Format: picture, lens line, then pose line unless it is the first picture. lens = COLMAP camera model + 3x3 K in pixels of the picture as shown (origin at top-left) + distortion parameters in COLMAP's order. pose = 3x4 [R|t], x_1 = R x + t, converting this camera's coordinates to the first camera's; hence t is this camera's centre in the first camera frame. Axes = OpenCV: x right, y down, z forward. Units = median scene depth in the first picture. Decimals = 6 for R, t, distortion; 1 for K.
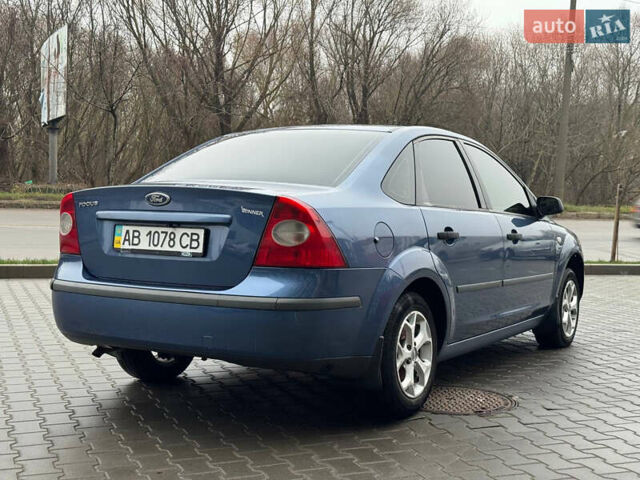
lens RADIAL K [[893.0, 0, 321.4], [0, 893.0, 244.7], [0, 0, 1]] dist [0.126861, 0.000000]
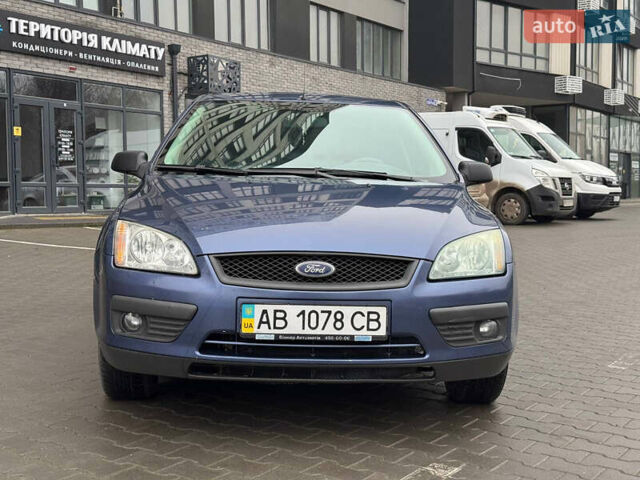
lens RADIAL K [[893.0, 0, 324.4], [0, 893.0, 244.1], [0, 0, 1]] dist [0.126861, 0.000000]
pose [[0.824781, -0.063469, 0.561879, -0.587298], [0.014671, 0.995748, 0.090943, -0.138735], [-0.565262, -0.066764, 0.822205, 0.323637]]
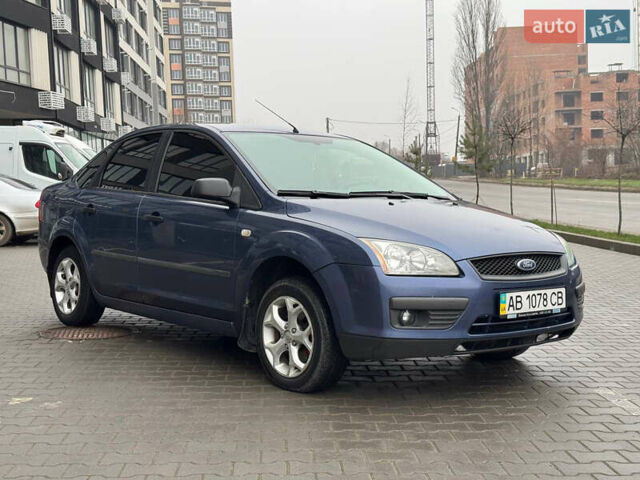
lens RADIAL K [[893.0, 0, 323.7], [0, 893.0, 238.2], [0, 0, 1]] dist [0.126861, 0.000000]
pose [[0.322052, -0.083023, 0.943075, -1.246200], [0.017484, 0.996499, 0.081756, -0.170716], [-0.946560, -0.009841, 0.322376, 0.839817]]
